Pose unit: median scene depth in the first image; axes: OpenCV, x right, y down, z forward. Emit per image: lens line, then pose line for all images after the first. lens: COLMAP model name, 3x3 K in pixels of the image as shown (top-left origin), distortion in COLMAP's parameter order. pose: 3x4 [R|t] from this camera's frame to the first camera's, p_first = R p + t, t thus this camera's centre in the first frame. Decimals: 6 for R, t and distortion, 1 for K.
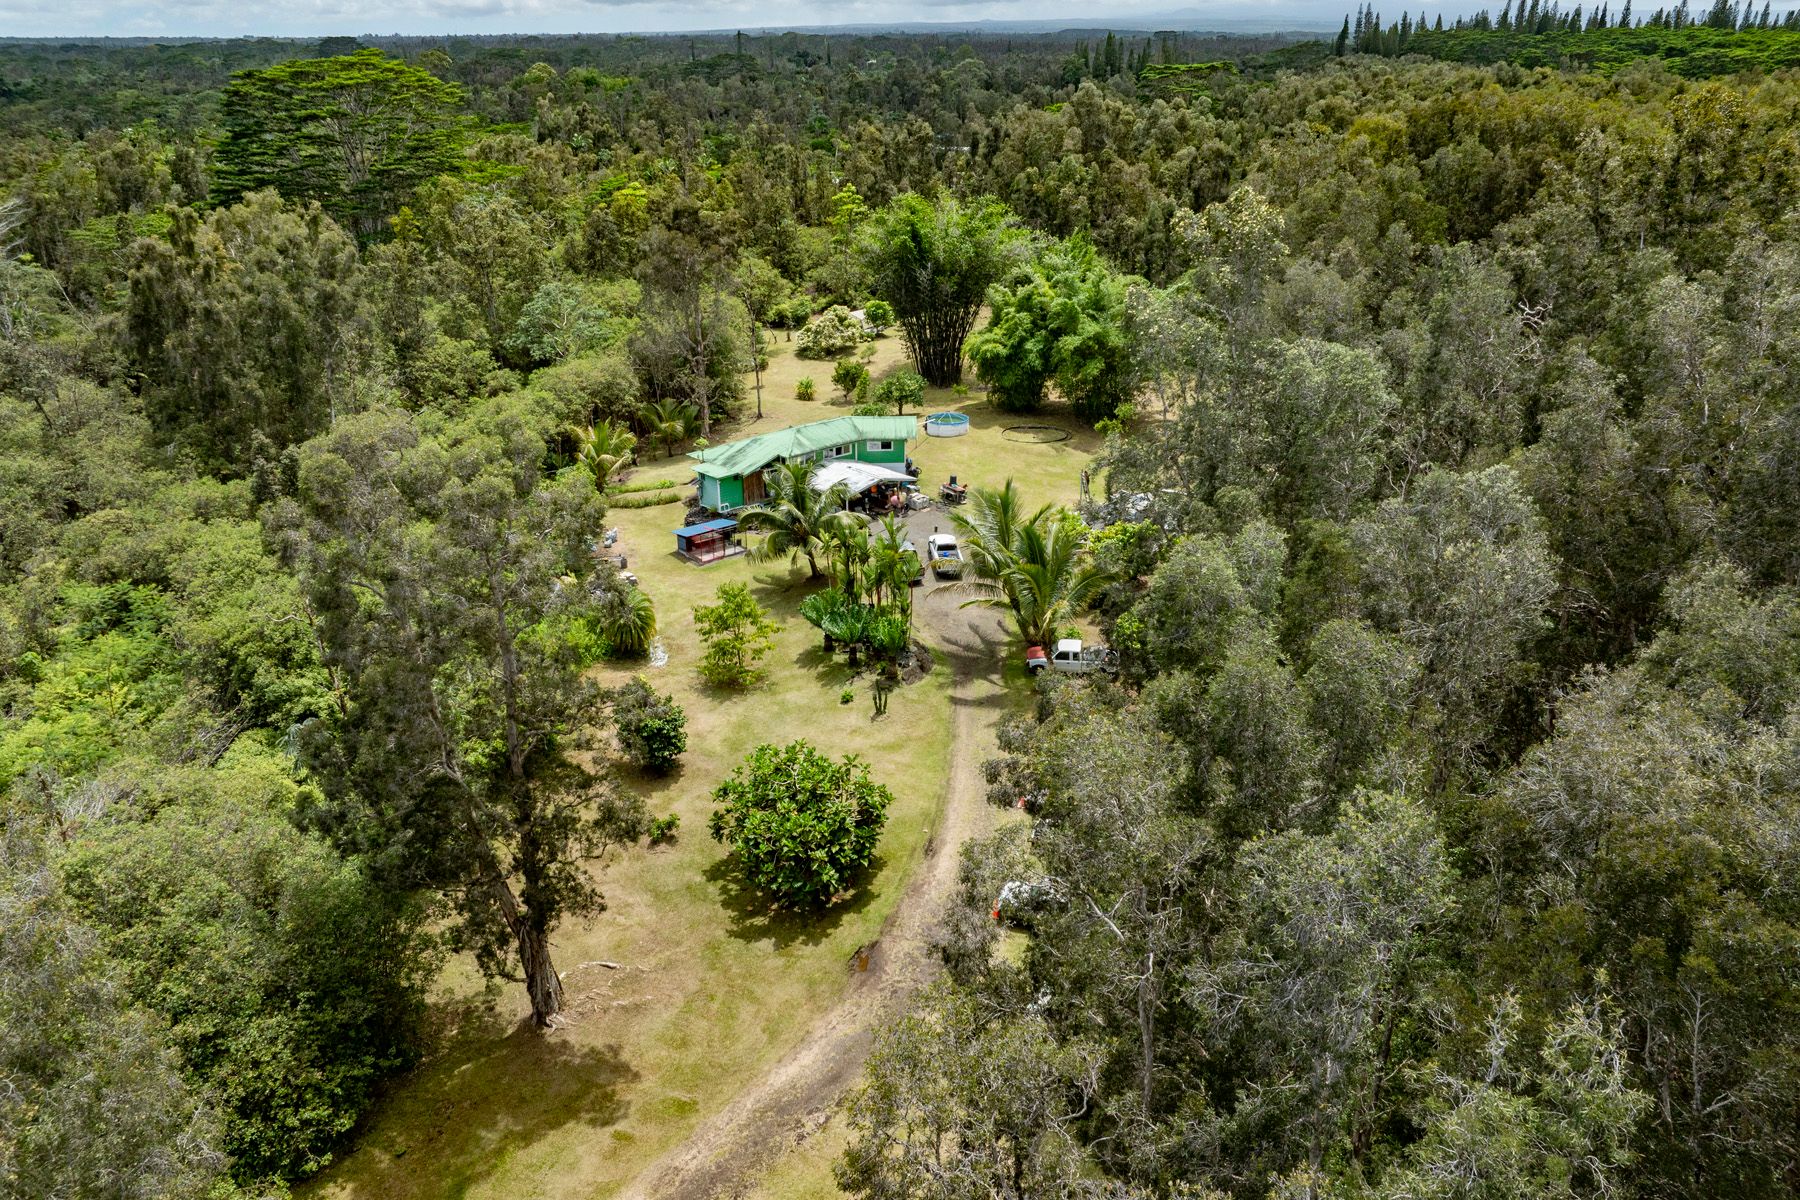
lens RADIAL K [[1225.0, 0, 939.4], [0, 1225.0, 555.0], [0, 0, 1]] dist [-0.042242, 0.023248]
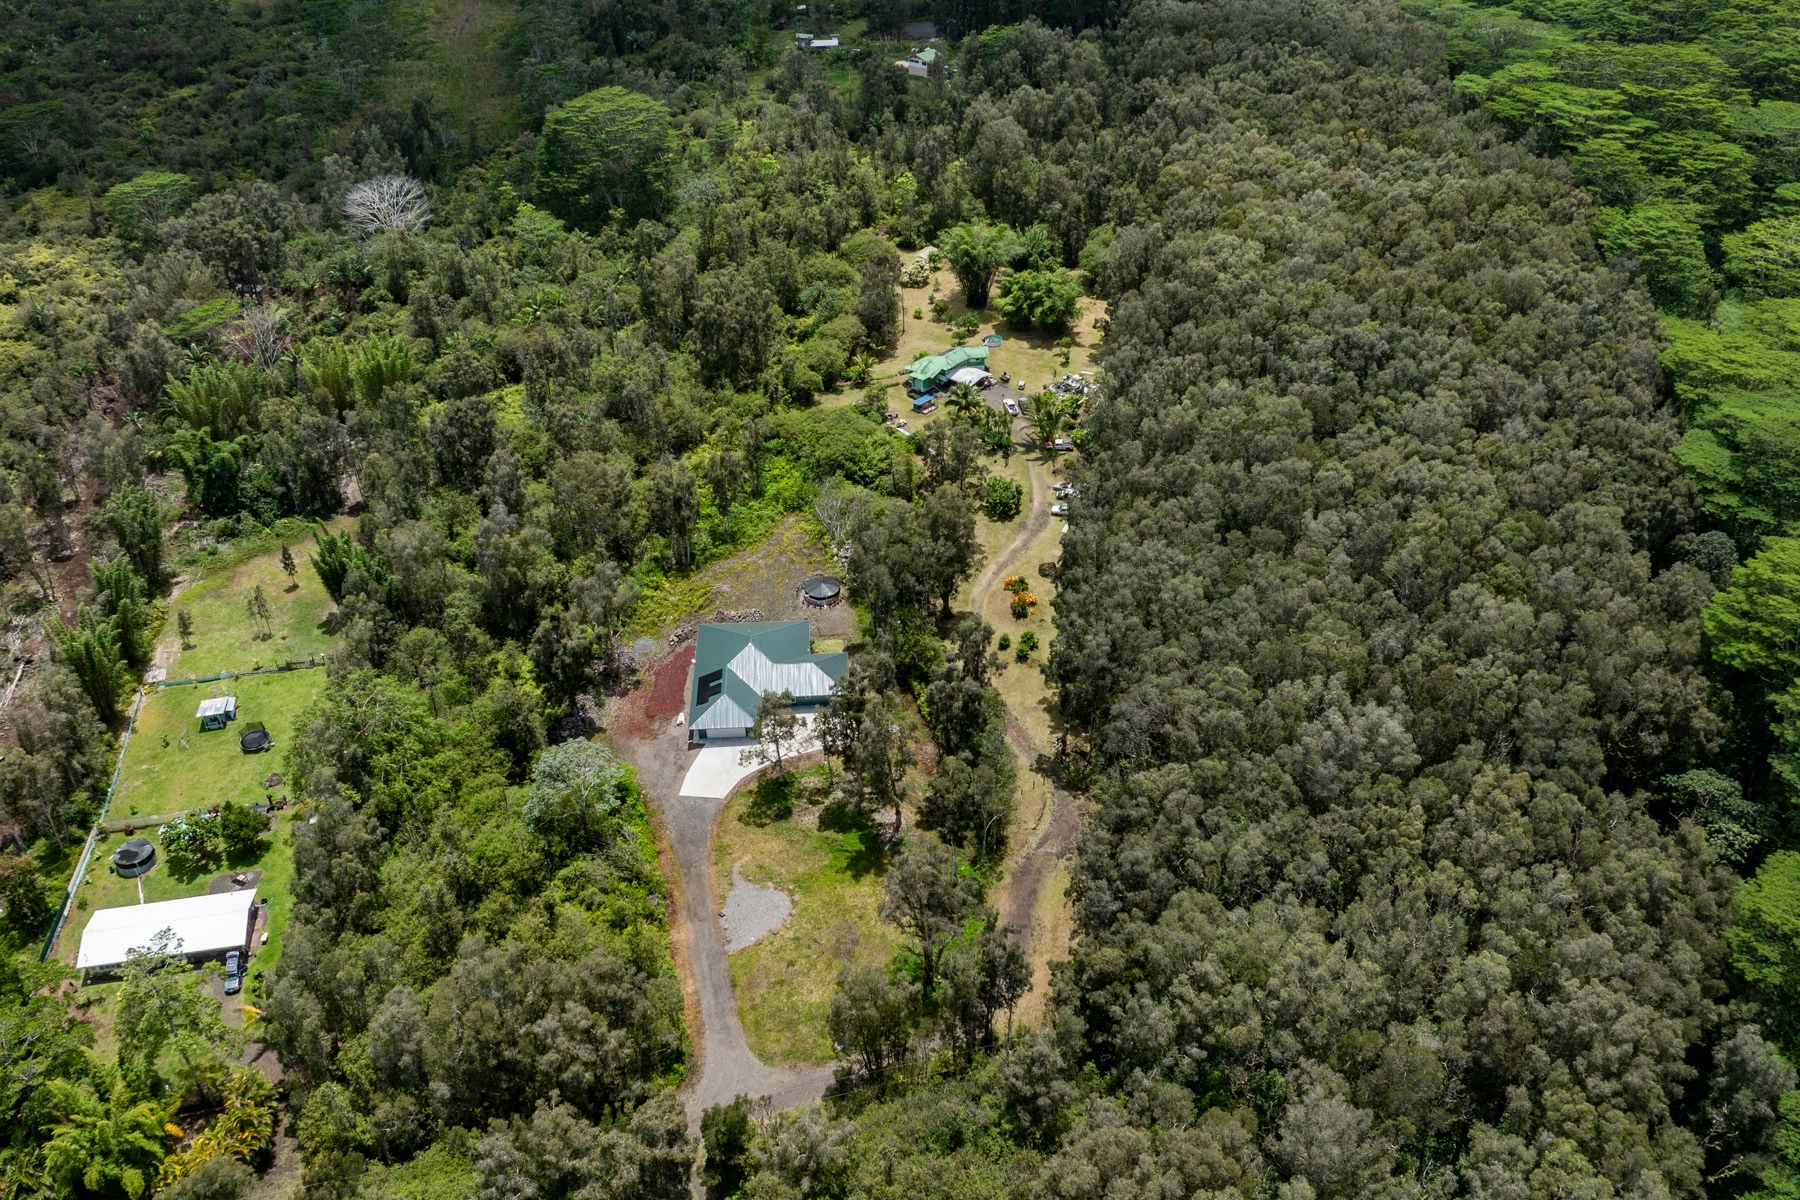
lens RADIAL K [[1334.7, 0, 1021.4], [0, 1334.7, 461.8], [0, 0, 1]] dist [-0.034223, -0.000319]
pose [[0.987240, -0.061403, 0.146922, -0.319015], [0.036806, 0.985670, 0.164622, -0.283041], [-0.154925, -0.157114, 0.975353, -1.523865]]
